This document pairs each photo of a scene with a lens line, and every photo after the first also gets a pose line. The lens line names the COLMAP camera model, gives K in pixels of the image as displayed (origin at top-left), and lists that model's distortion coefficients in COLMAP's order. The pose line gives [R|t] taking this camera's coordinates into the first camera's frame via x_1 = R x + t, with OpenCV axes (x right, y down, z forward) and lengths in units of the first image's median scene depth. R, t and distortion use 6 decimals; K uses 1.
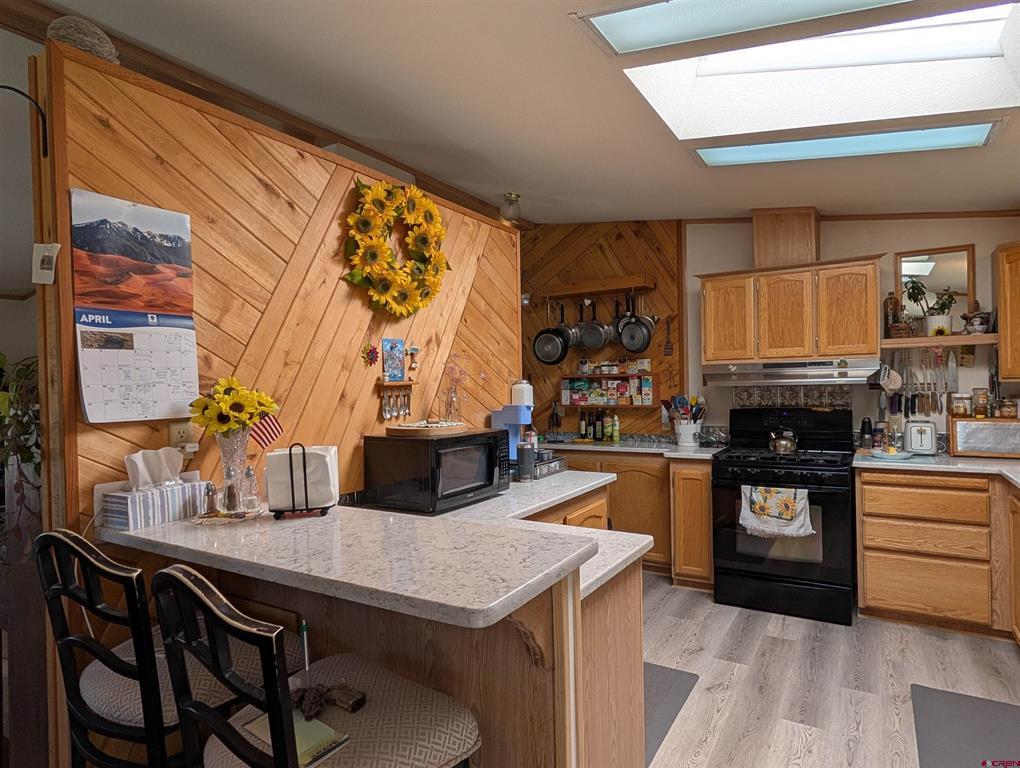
lens RADIAL K [[592.3, 0, 514.7], [0, 592.3, 385.5], [0, 0, 1]] dist [0.001285, 0.000904]
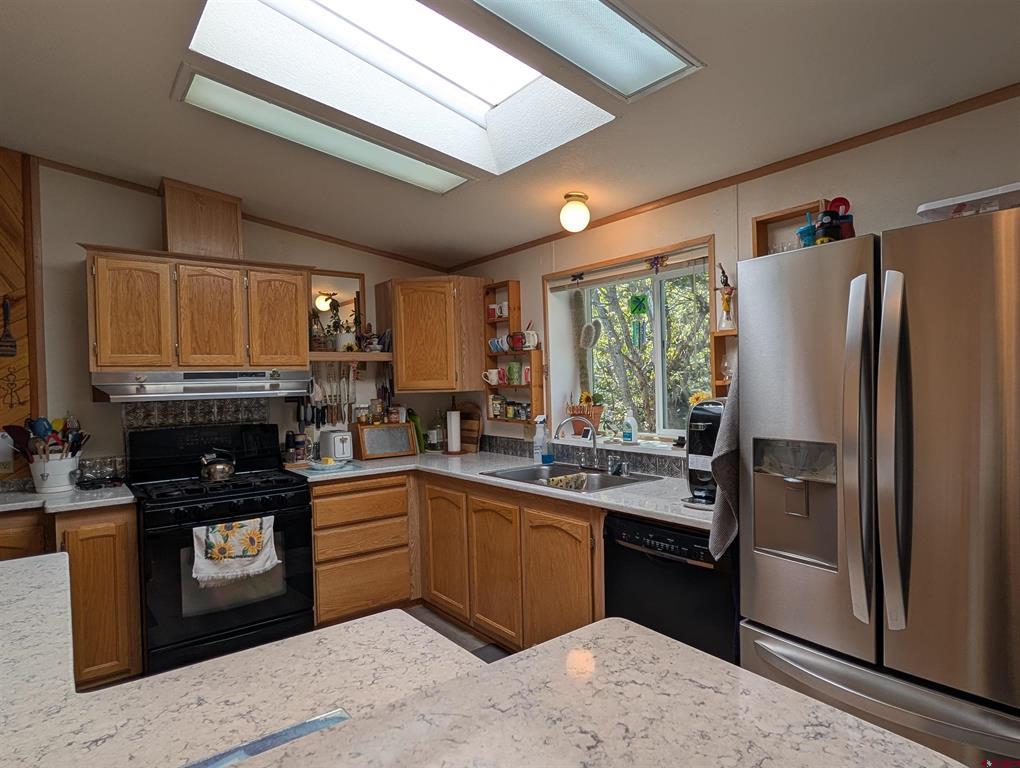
lens RADIAL K [[592.3, 0, 514.4], [0, 592.3, 387.4], [0, 0, 1]] dist [0.001285, 0.000904]
pose [[0.336857, 0.005798, 0.941538, -0.203649], [0.019330, 0.999728, -0.013072, 0.002425], [-0.941357, 0.022604, 0.336654, 0.331296]]
